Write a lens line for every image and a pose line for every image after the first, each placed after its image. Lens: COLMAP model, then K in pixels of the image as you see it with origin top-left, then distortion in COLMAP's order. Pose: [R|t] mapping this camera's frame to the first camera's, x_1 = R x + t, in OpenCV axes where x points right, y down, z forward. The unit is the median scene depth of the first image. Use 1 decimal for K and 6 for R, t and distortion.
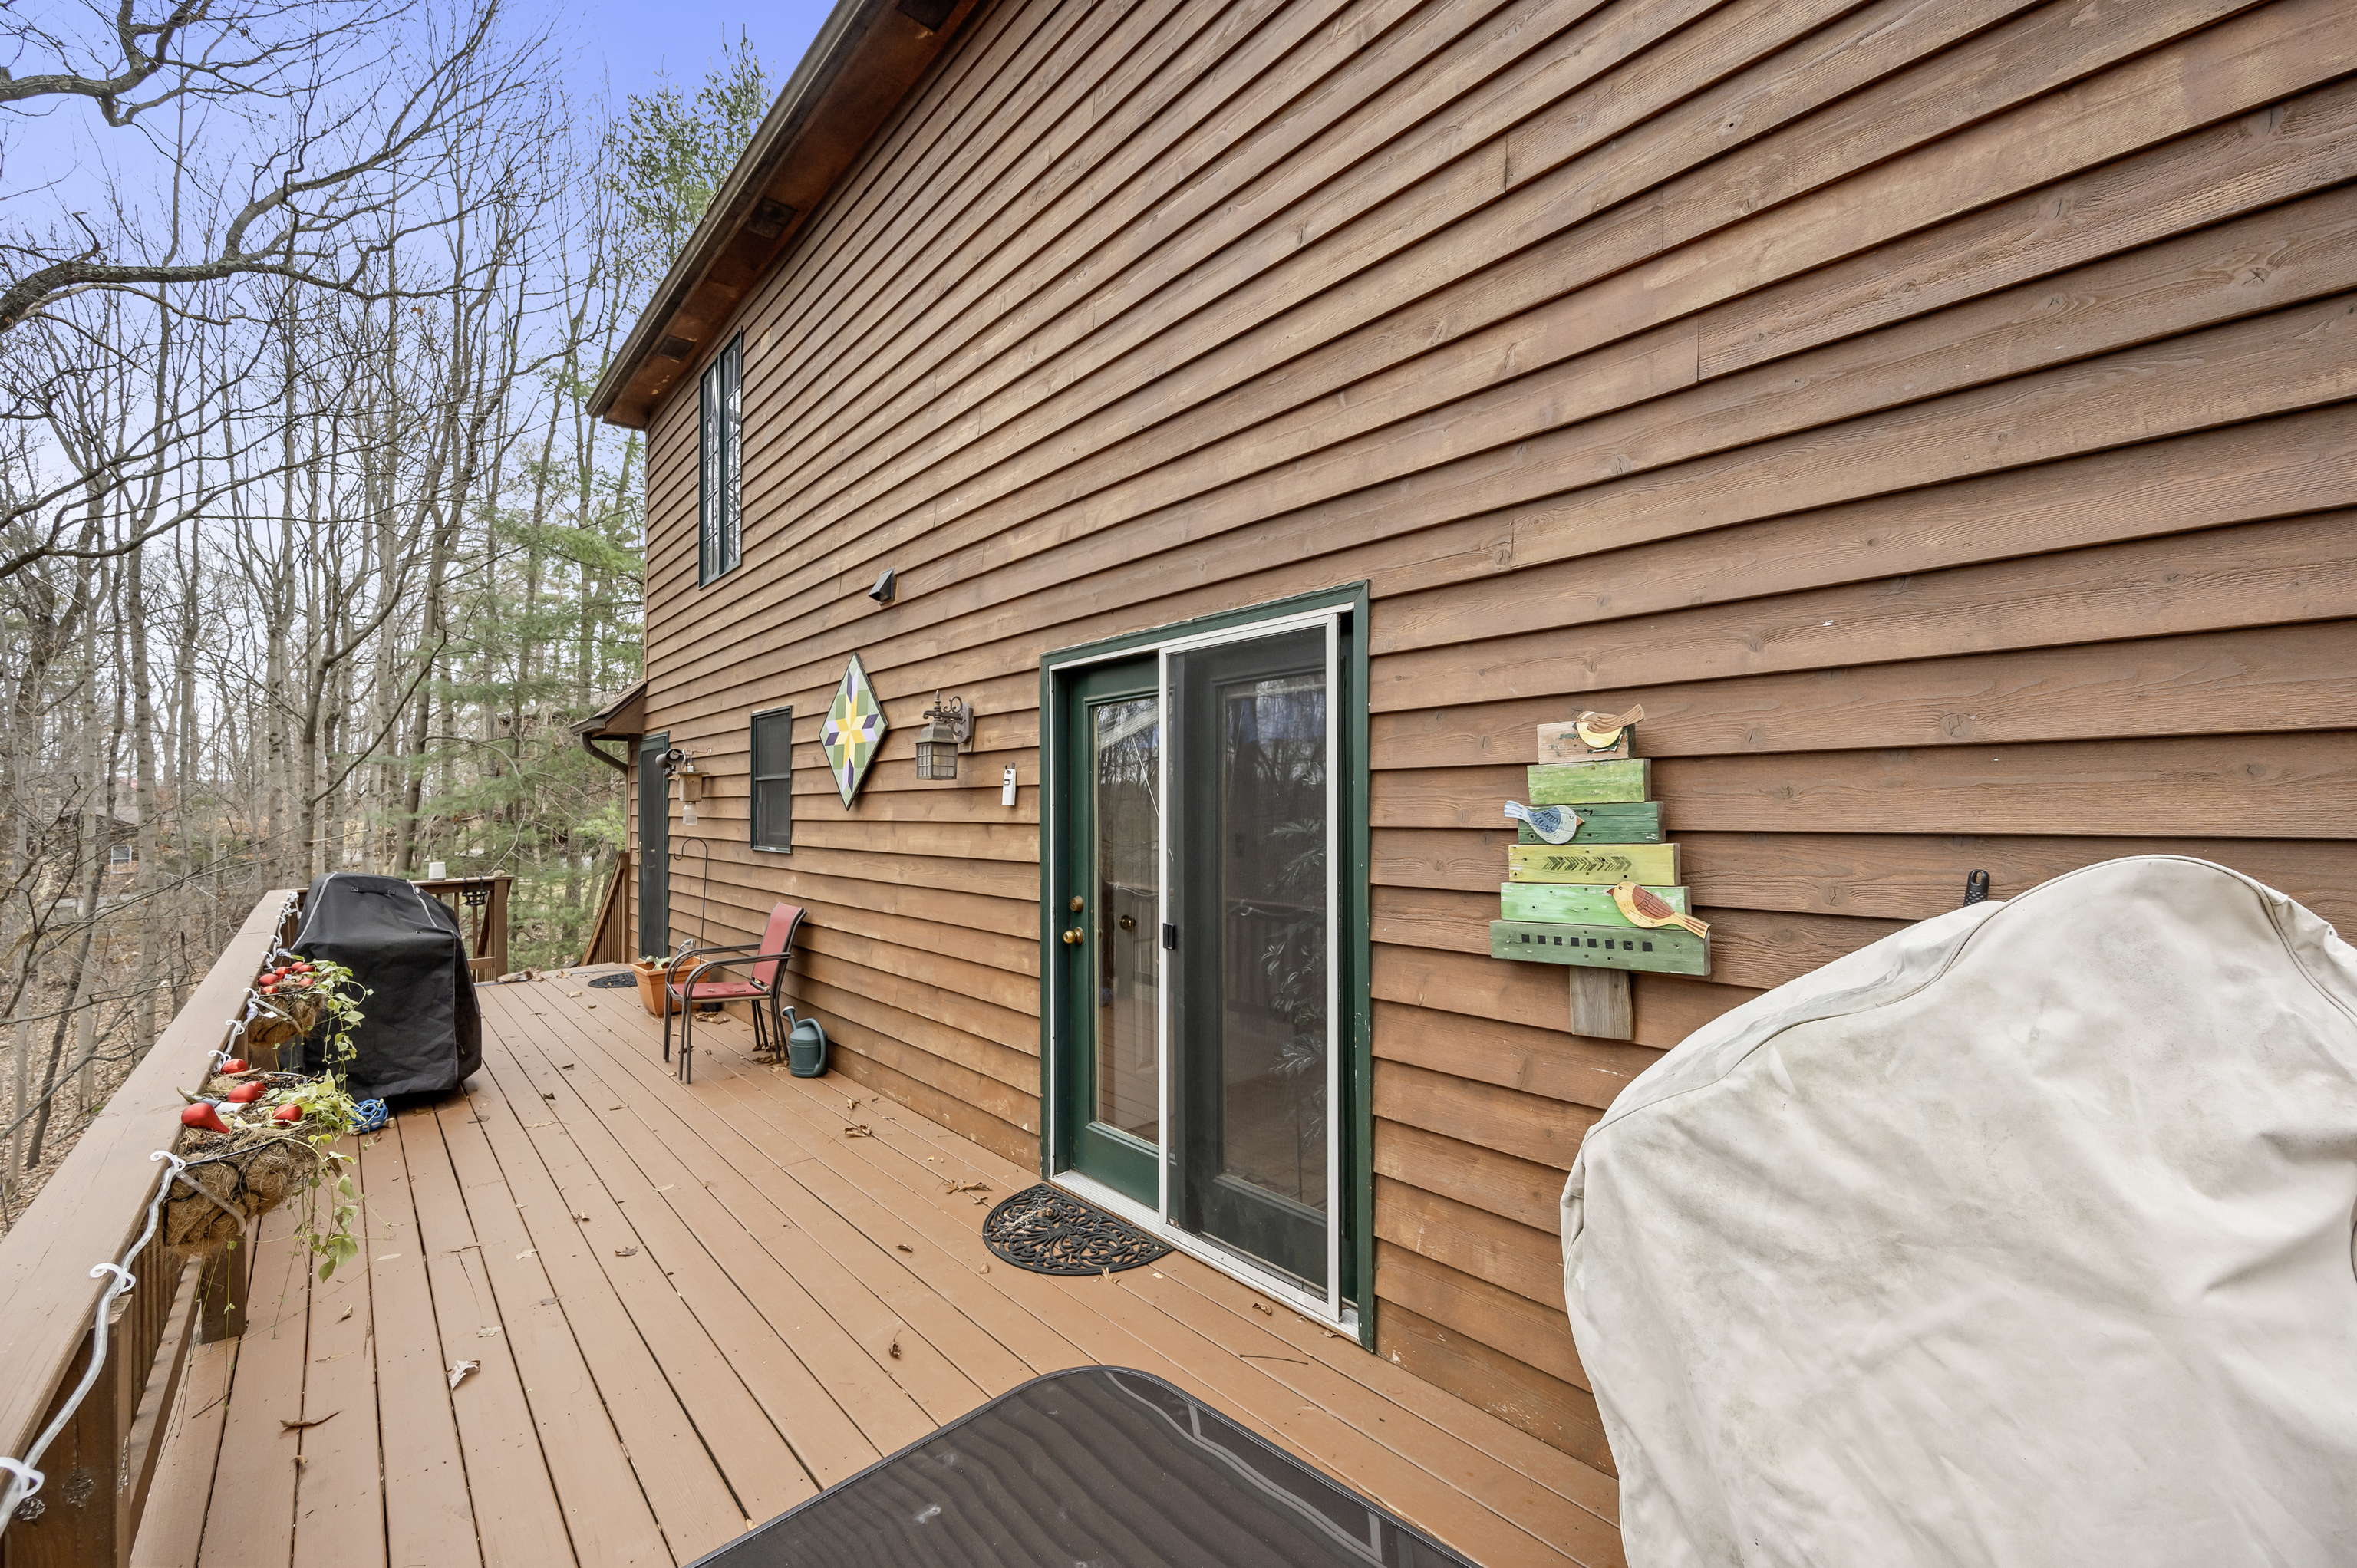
lens RADIAL K [[949.9, 0, 1172.3], [0, 949.9, 797.5], [0, 0, 1]] dist [0.000671, -0.004057]
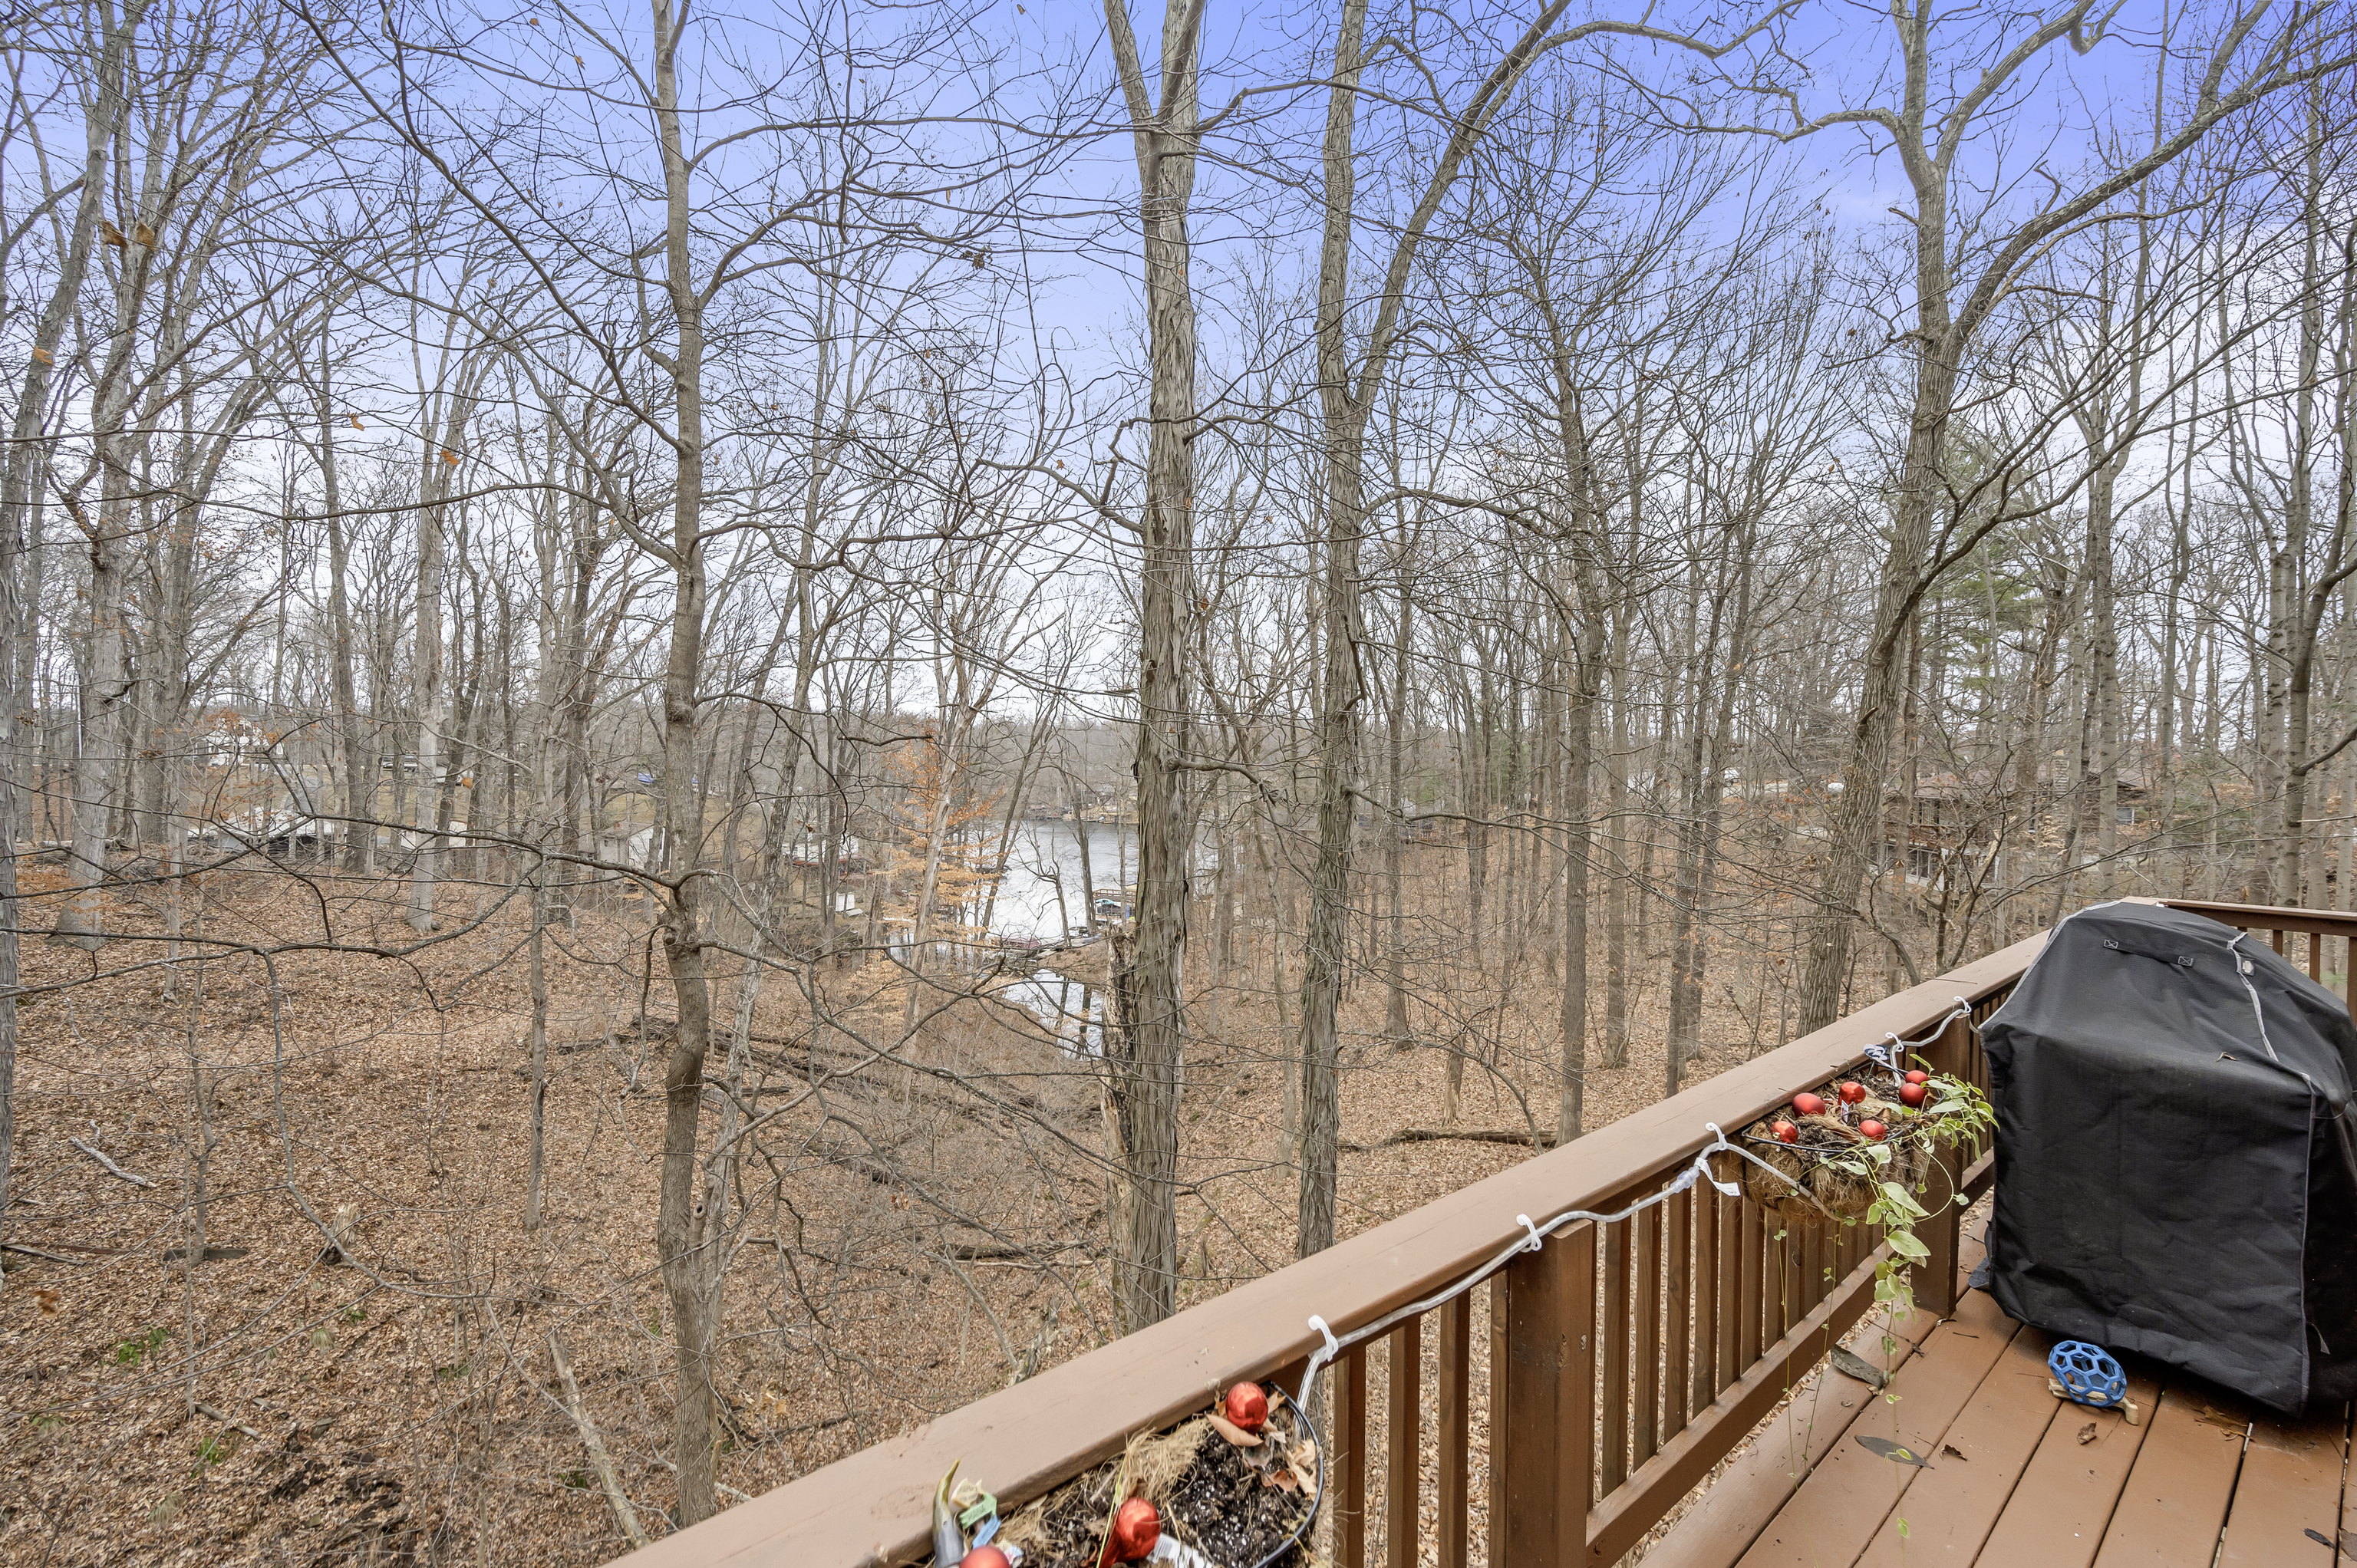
lens RADIAL K [[935.2, 0, 1178.2], [0, 935.2, 787.2], [0, 0, 1]] dist [-0.000760, -0.000234]
pose [[-0.079521, 0.036845, -0.996152, -0.246543], [-0.005700, 0.999284, 0.037416, -0.012628], [0.996817, 0.008653, -0.079254, 0.447582]]
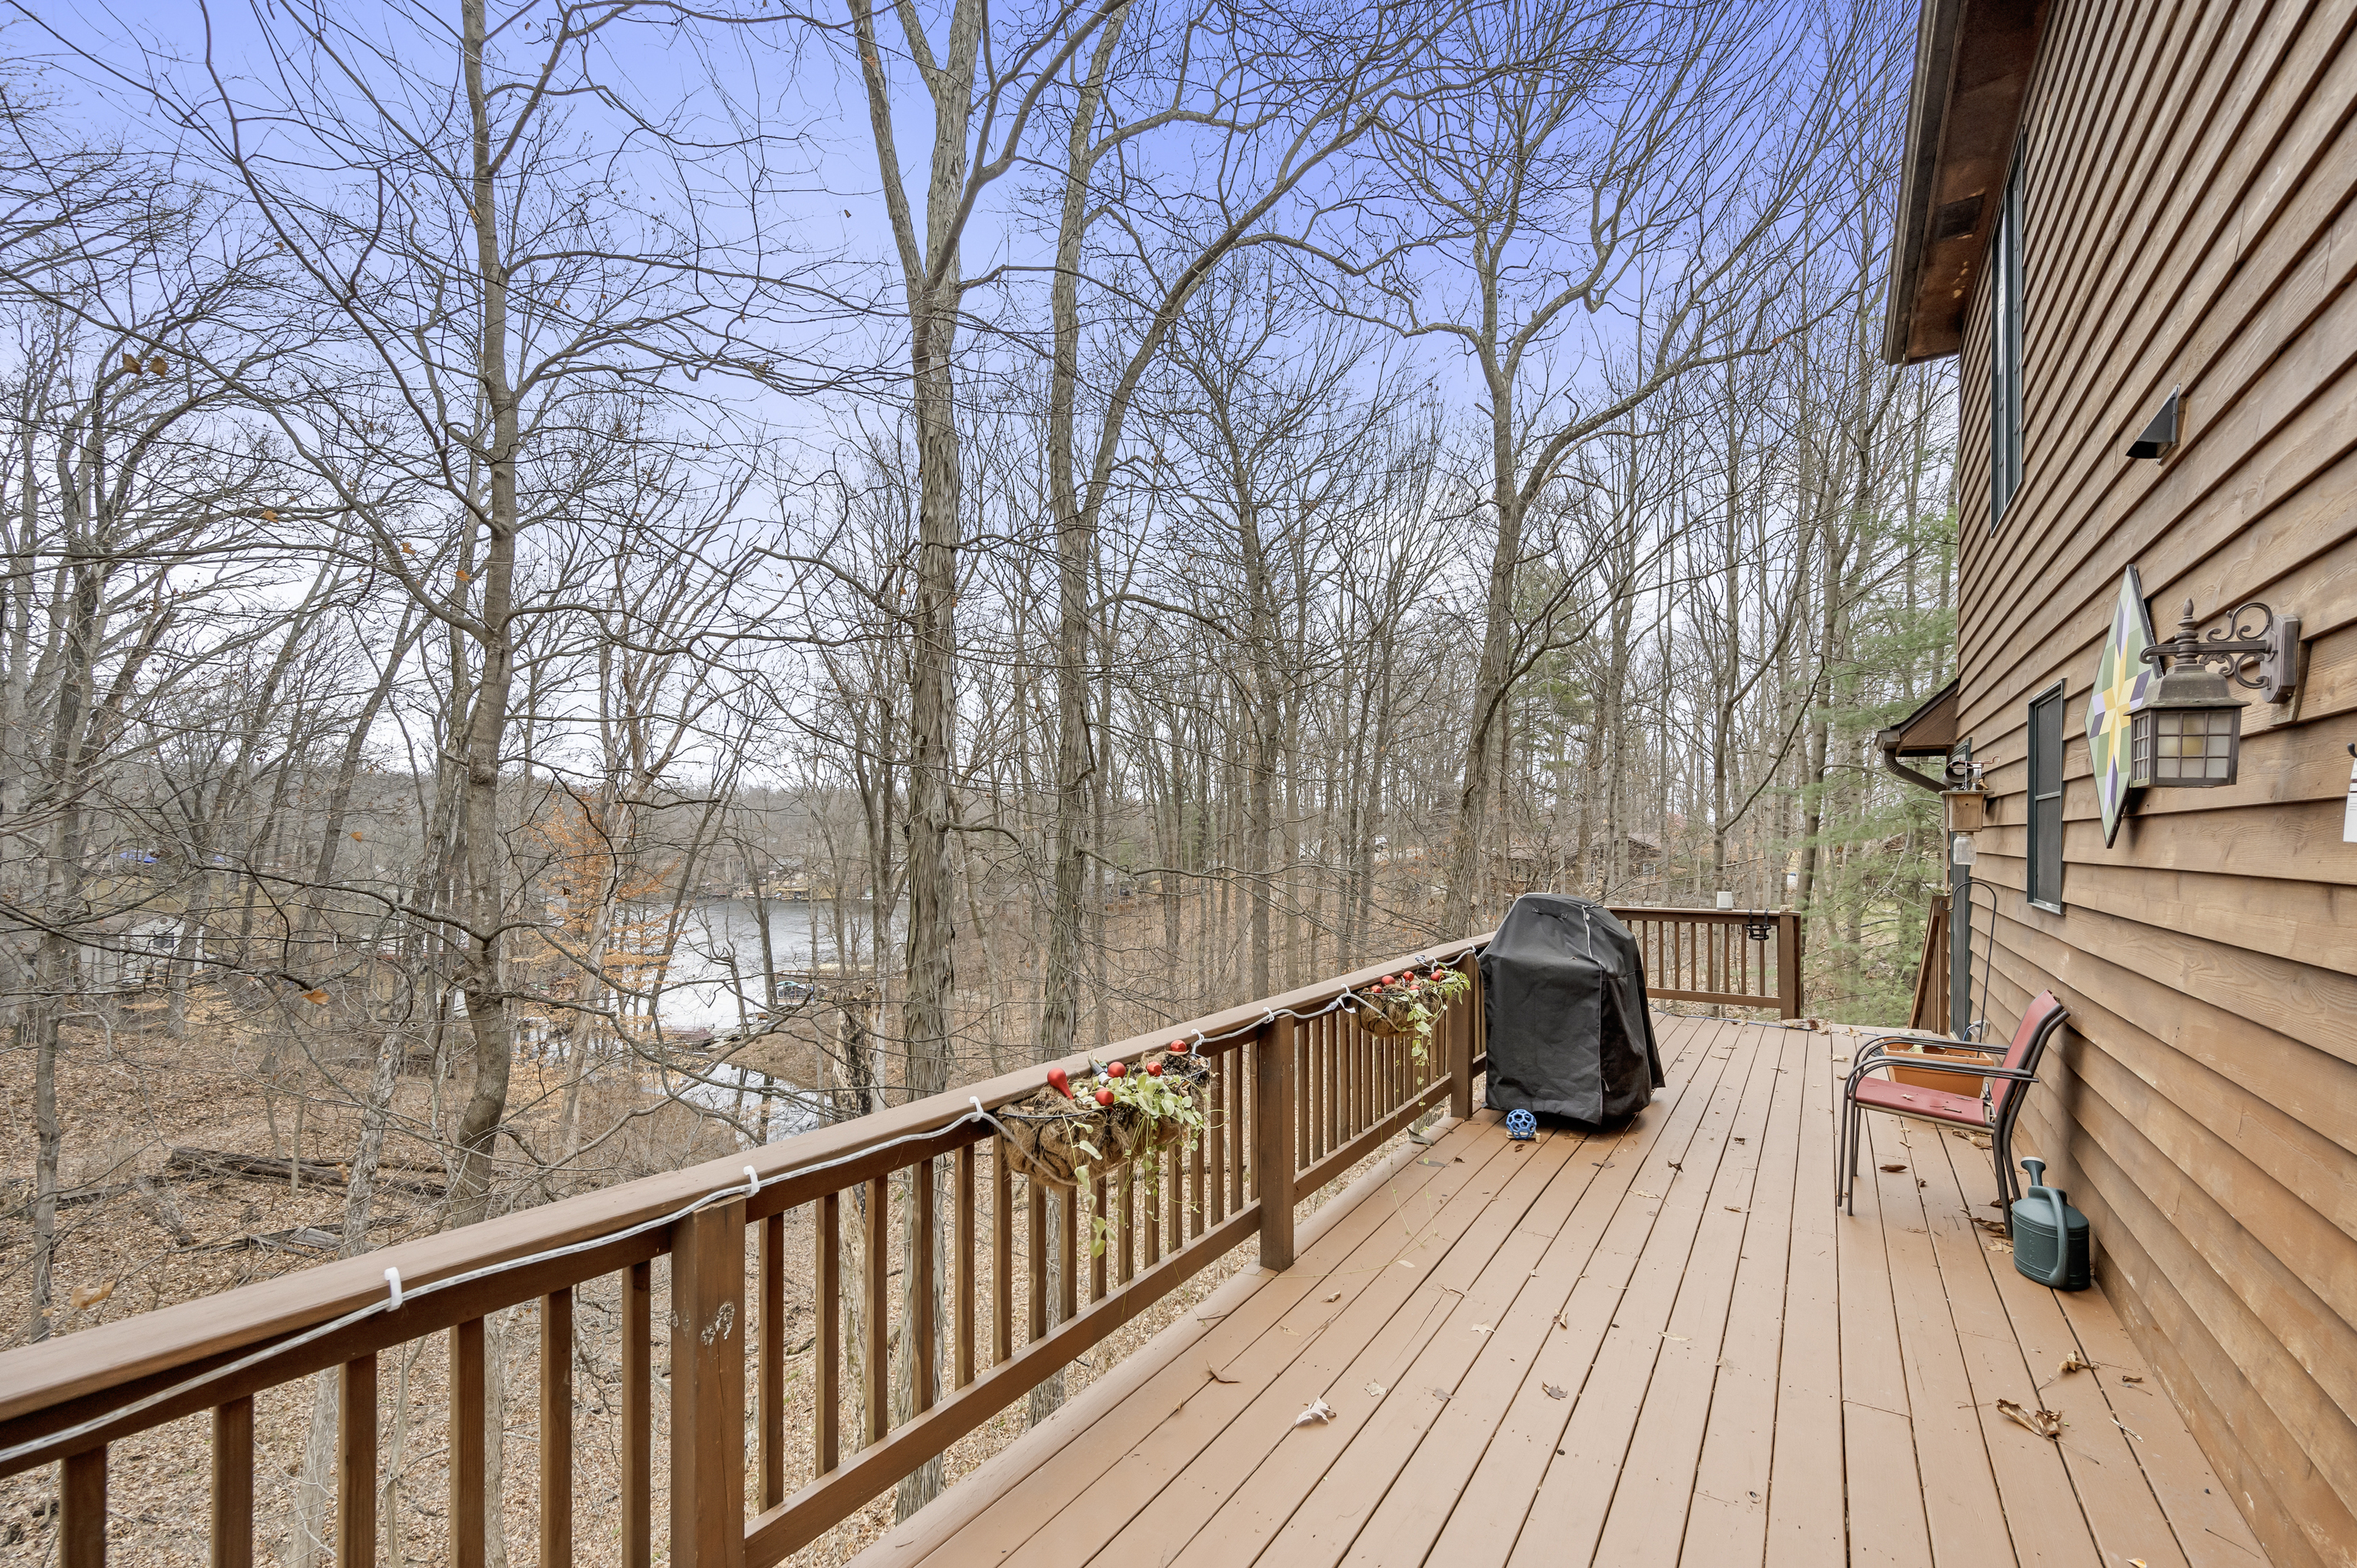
lens RADIAL K [[953.2, 0, 1173.7], [0, 953.2, 833.6], [0, 0, 1]] dist [-0.000227, 0.000091]
pose [[0.236146, 0.009957, -0.971667, 0.079157], [-0.004464, 0.999948, 0.009162, 0.002407], [0.971707, 0.002174, 0.236178, 0.316896]]
